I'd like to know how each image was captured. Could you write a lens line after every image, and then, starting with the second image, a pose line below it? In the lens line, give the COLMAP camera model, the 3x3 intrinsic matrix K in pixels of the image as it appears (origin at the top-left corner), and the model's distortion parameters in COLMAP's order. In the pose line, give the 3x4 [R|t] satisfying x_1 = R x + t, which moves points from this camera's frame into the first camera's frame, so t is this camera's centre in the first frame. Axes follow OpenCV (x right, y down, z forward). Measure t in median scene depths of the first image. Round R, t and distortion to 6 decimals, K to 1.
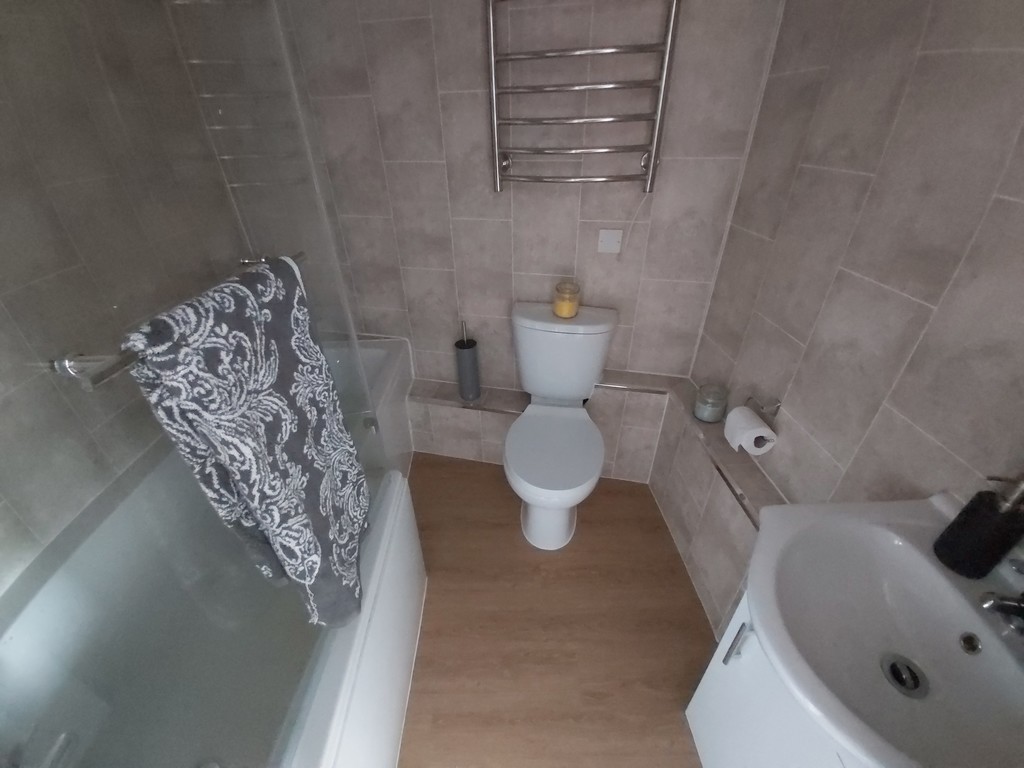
lens RADIAL K [[404.1, 0, 509.1], [0, 404.1, 377.8], [0, 0, 1]] dist [0.011387, -0.014540]
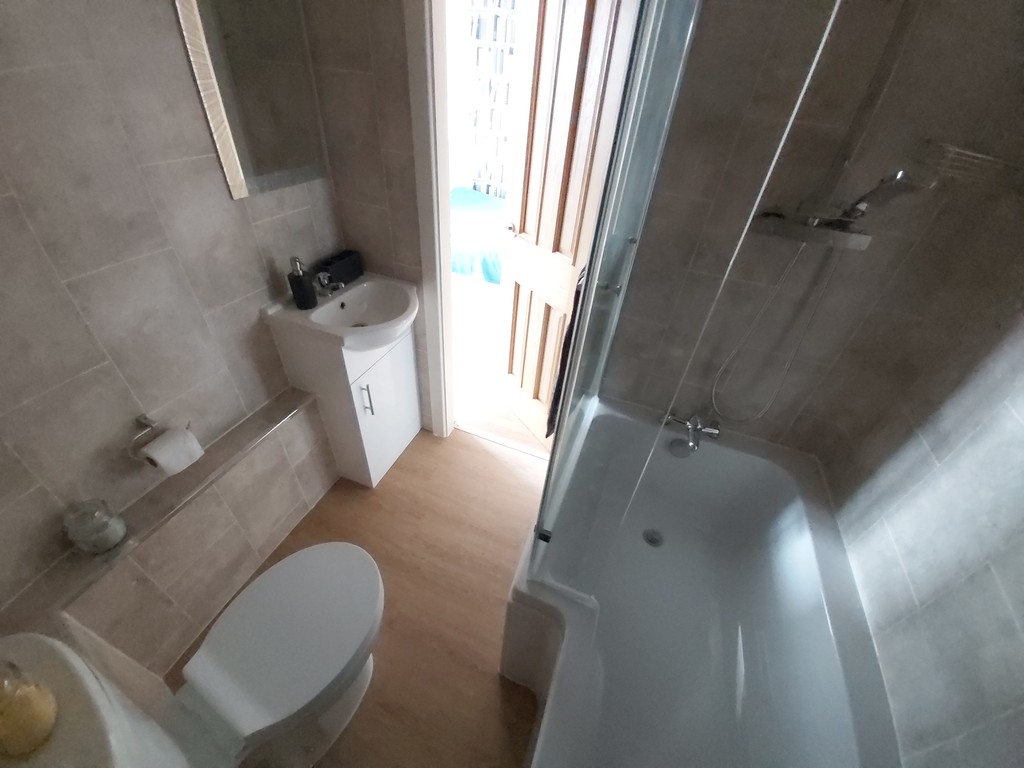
lens RADIAL K [[404.1, 0, 509.1], [0, 404.1, 377.8], [0, 0, 1]] dist [0.011387, -0.014540]
pose [[-0.916187, -0.276484, 0.290099, -0.474396], [0.169390, 0.388871, 0.905586, -0.845544], [-0.363191, 0.878827, -0.309445, 1.084464]]
